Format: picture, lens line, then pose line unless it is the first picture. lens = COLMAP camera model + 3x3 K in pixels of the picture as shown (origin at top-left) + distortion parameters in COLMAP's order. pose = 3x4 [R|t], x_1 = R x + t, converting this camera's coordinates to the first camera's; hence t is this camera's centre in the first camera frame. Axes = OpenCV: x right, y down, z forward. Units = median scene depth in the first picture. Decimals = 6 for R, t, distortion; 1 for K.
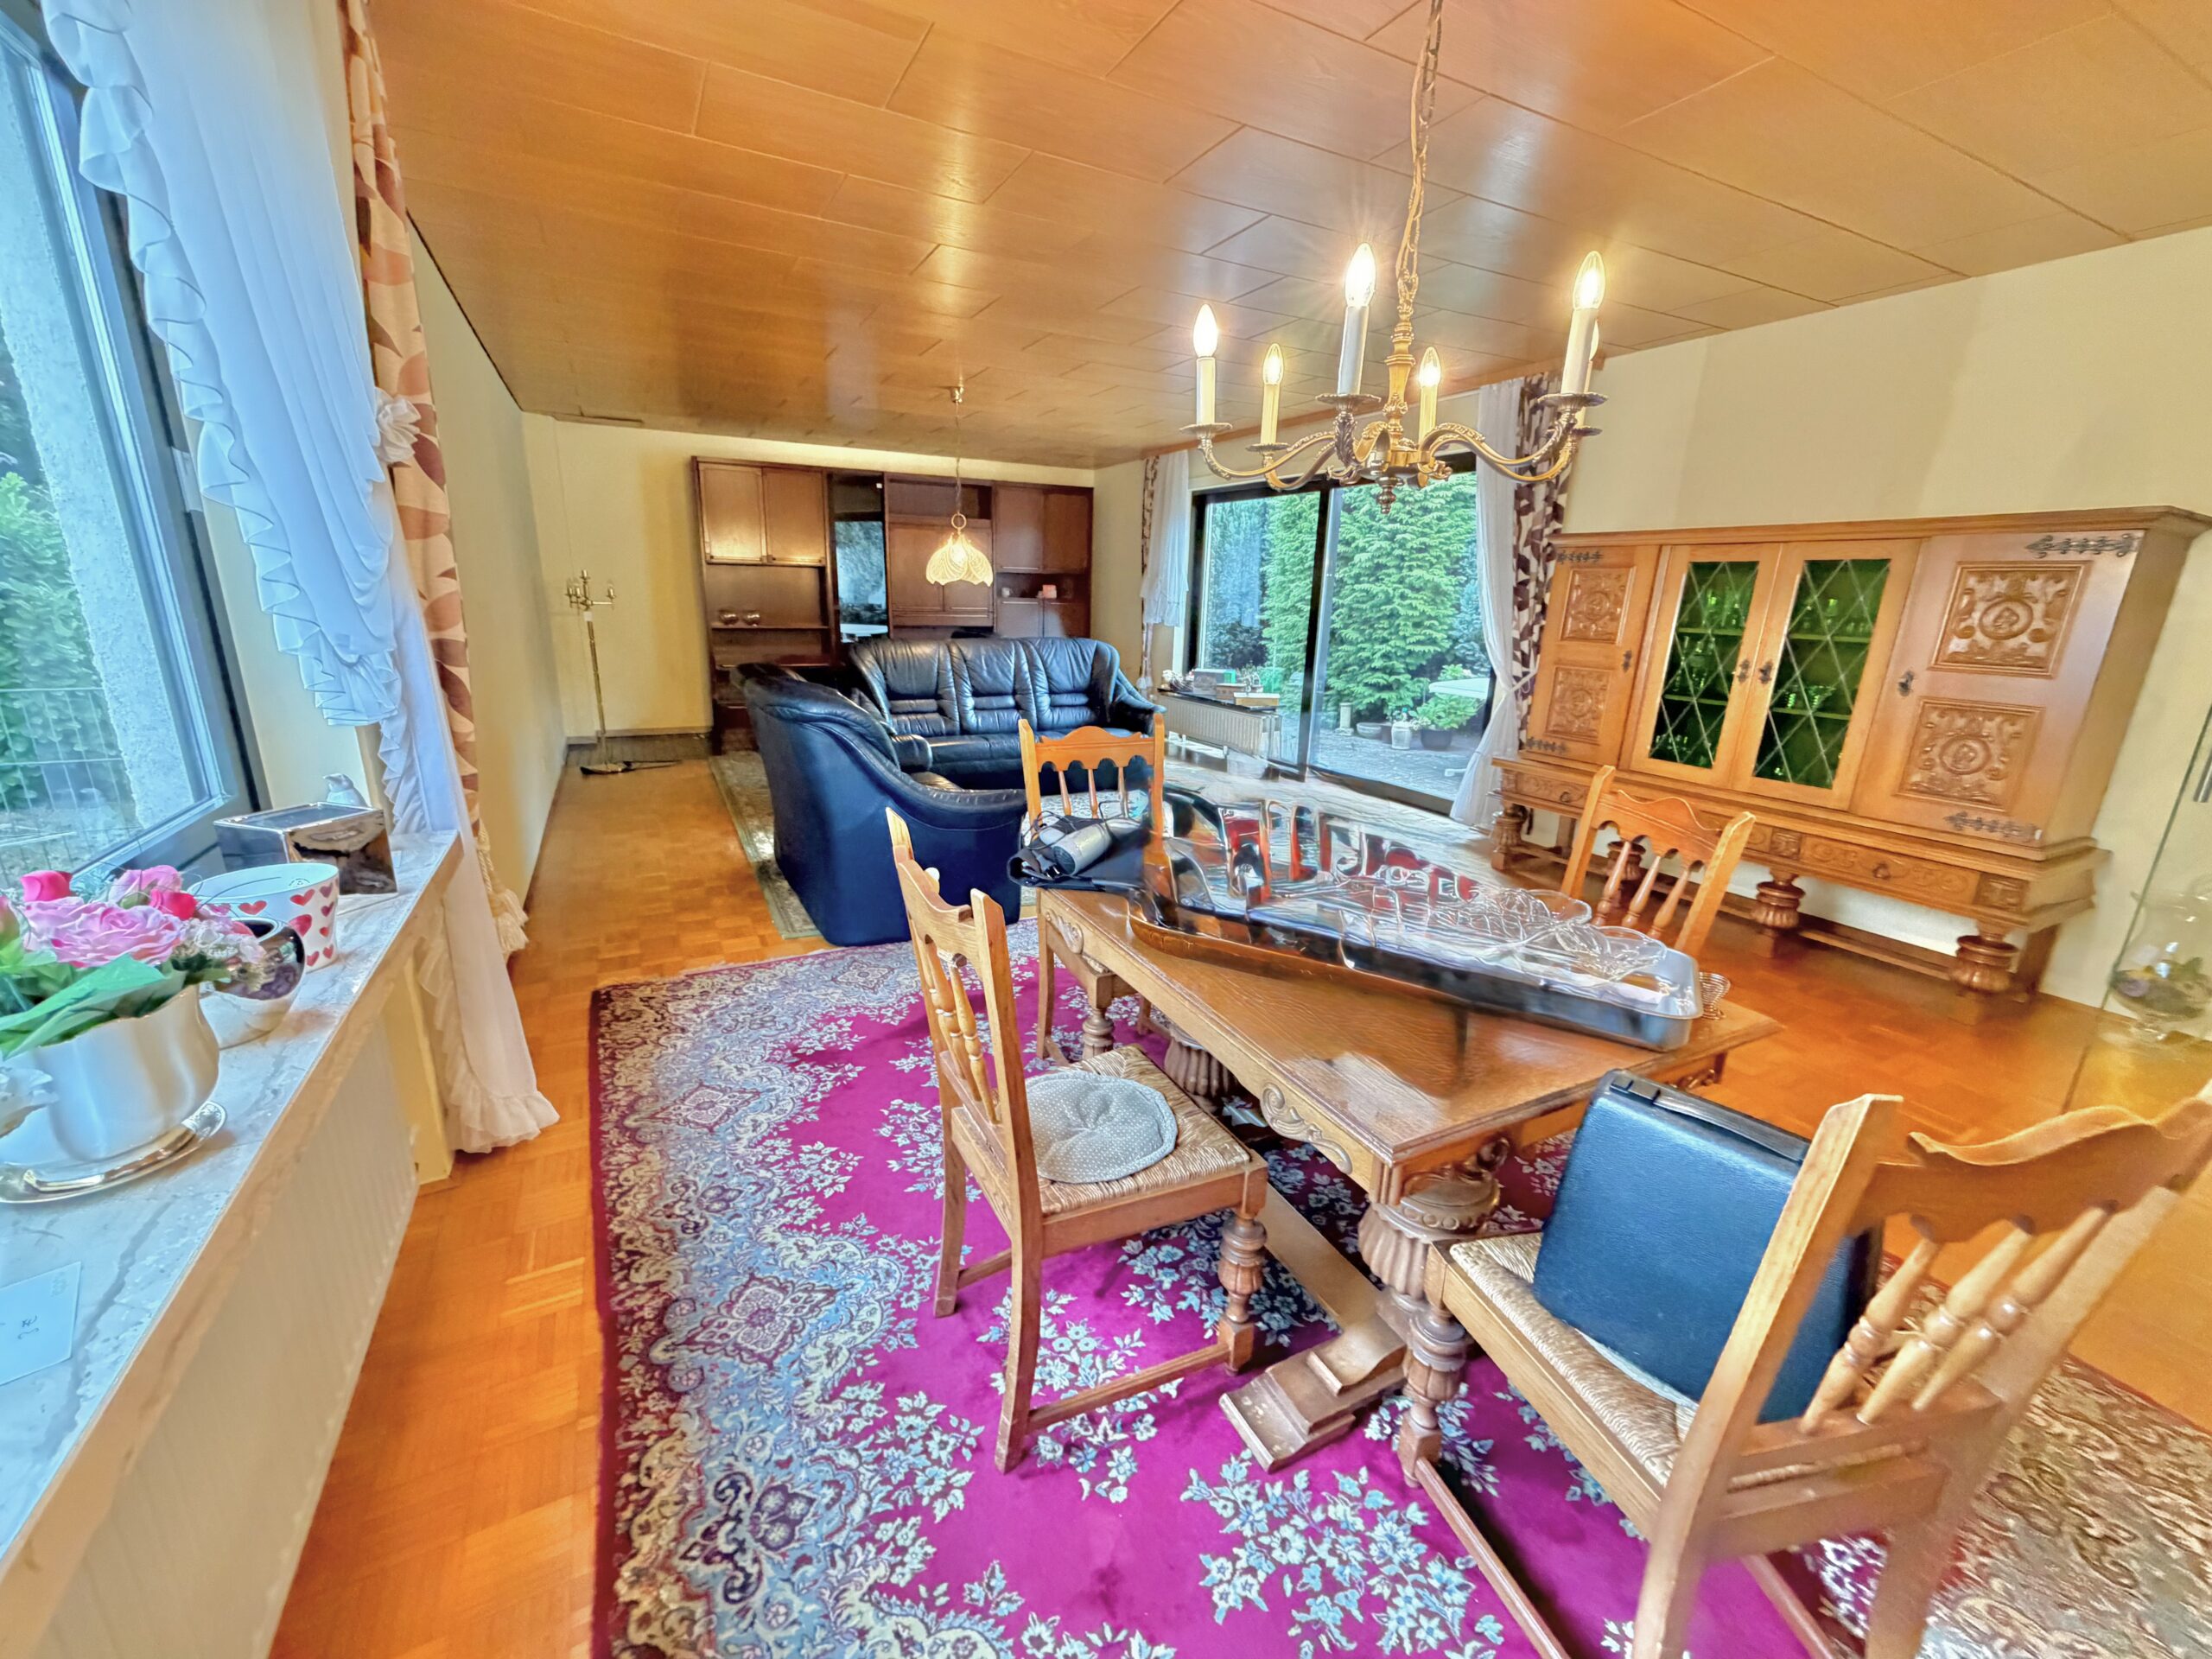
lens RADIAL K [[888.7, 0, 1101.2], [0, 888.7, 825.1], [0, 0, 1]] dist [-0.003205, -0.000418]
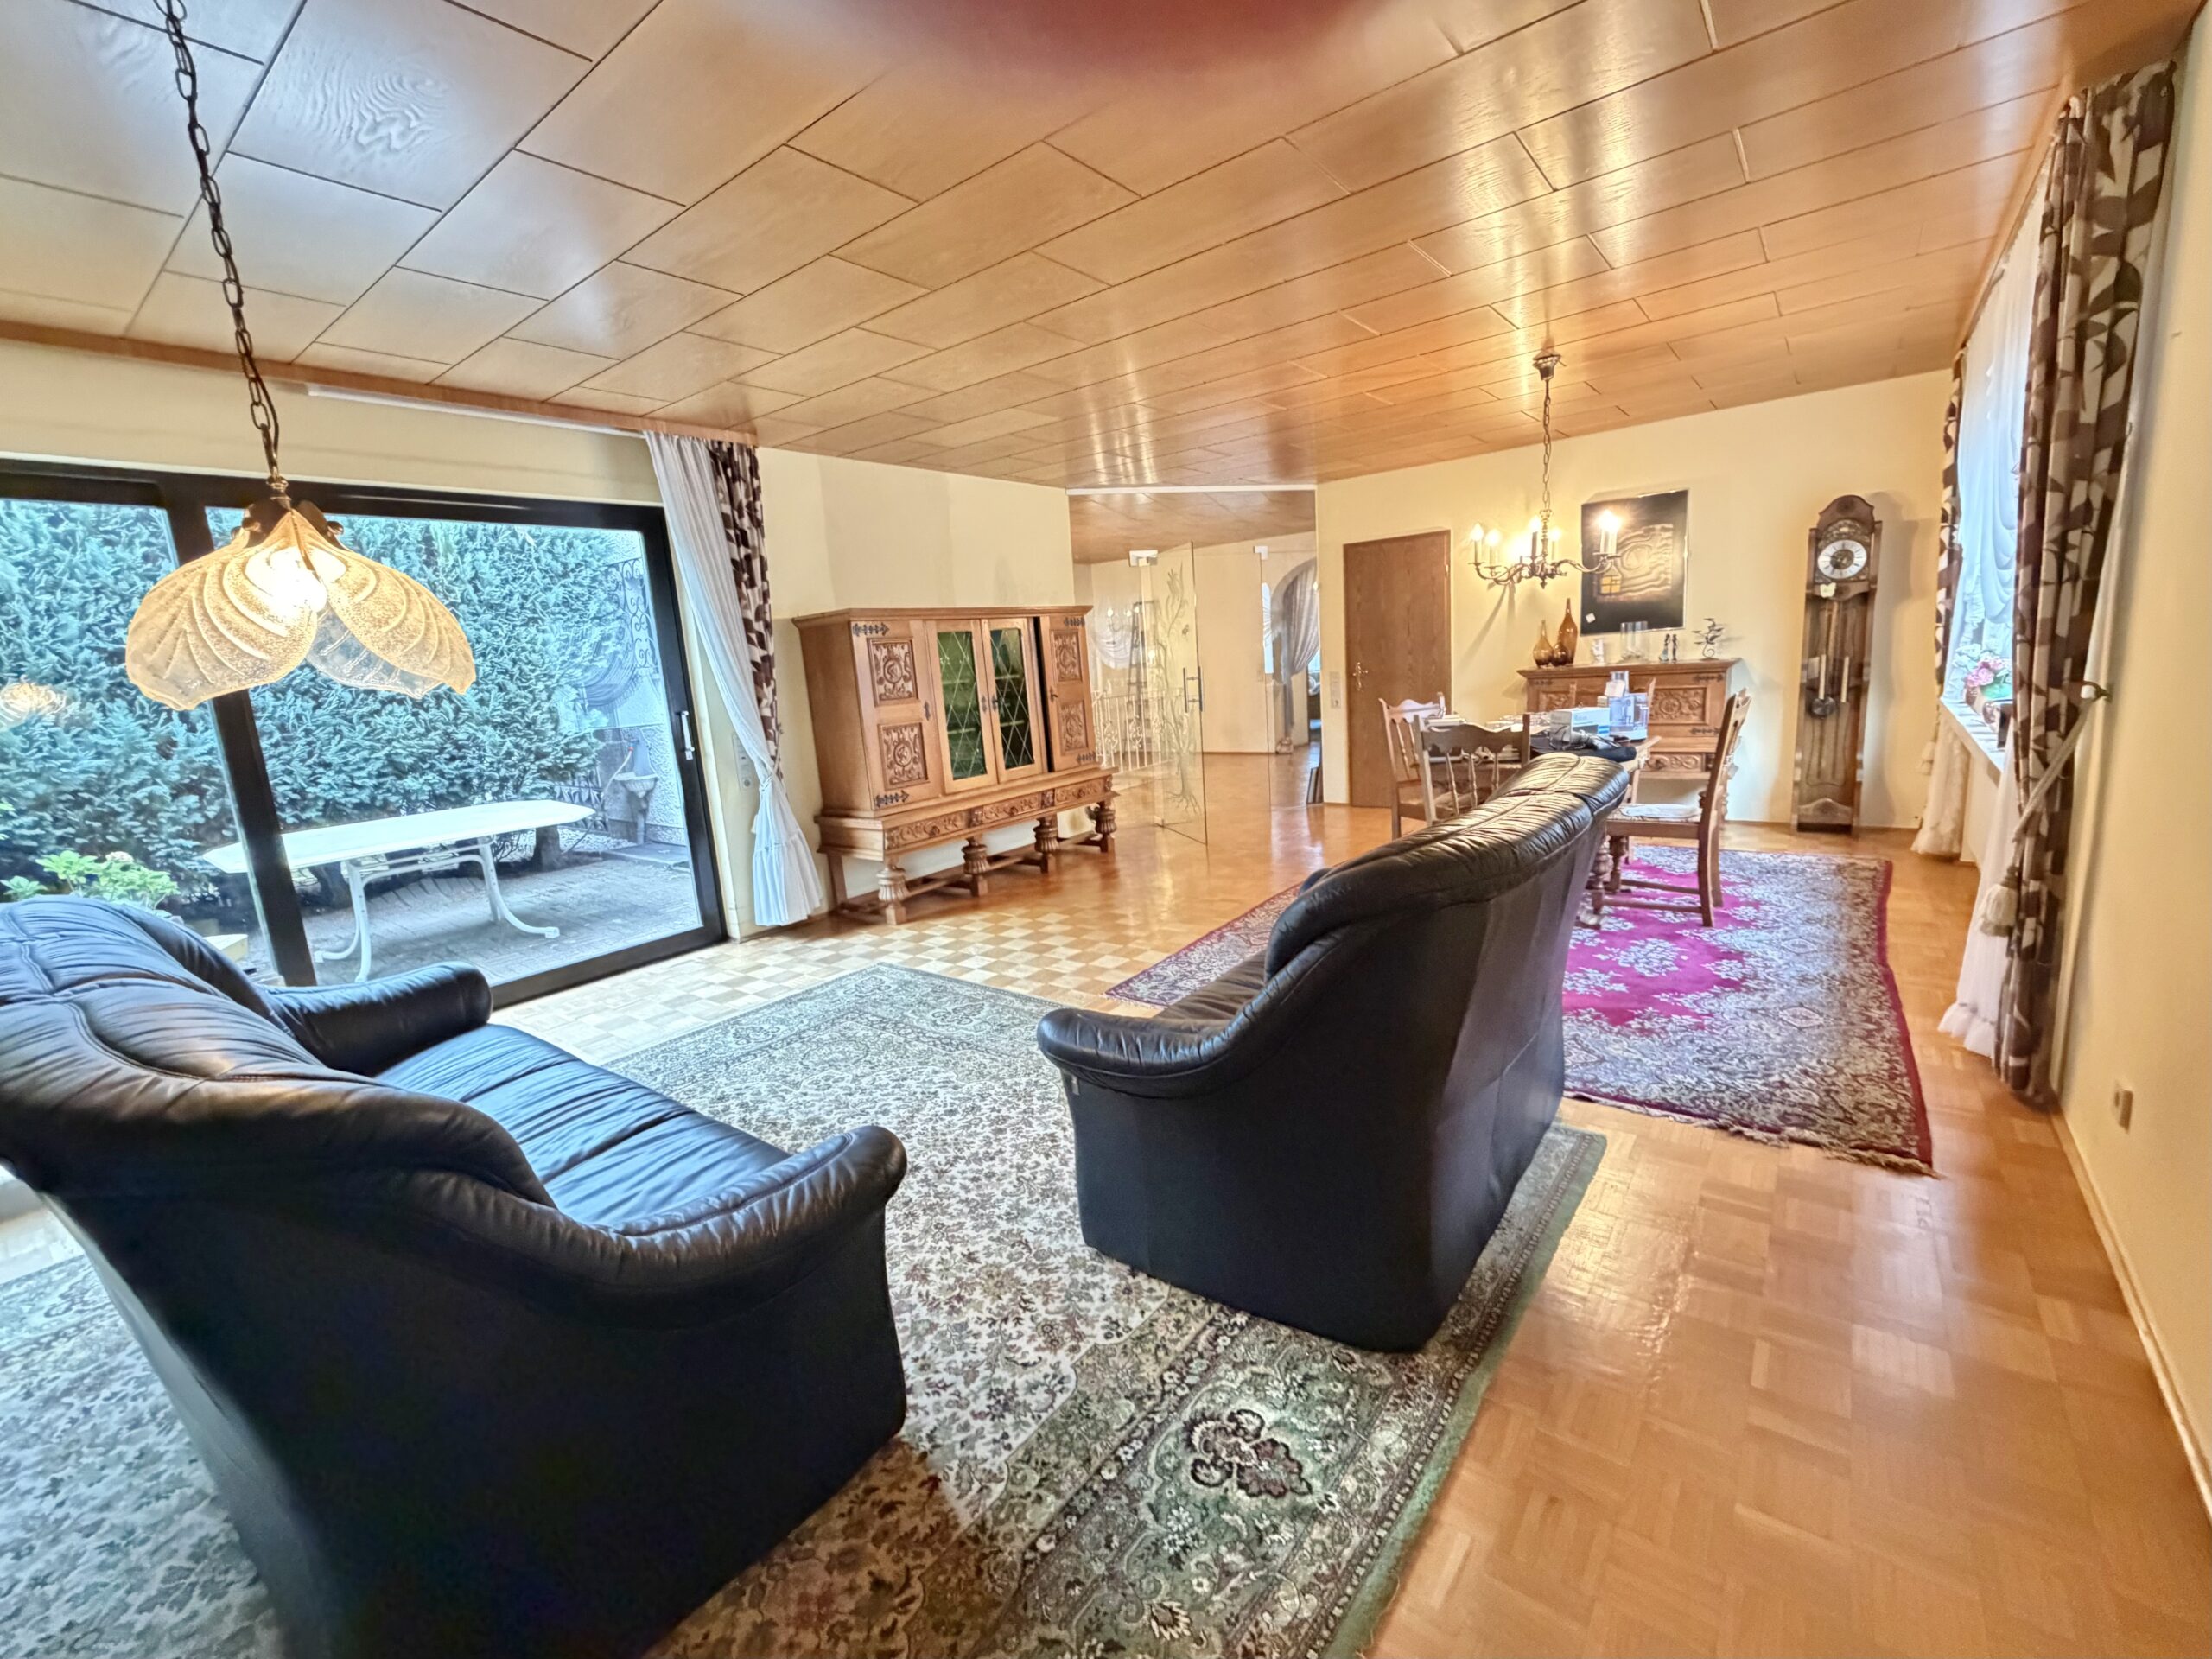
lens RADIAL K [[888.7, 0, 1119.7], [0, 888.7, 823.1], [0, 0, 1]] dist [-0.003205, -0.000418]
pose [[-0.398009, -0.167808, 0.901903, -0.752238], [0.299930, 0.905297, 0.300799, -0.384992], [-0.866966, 0.390228, -0.309986, 1.391100]]
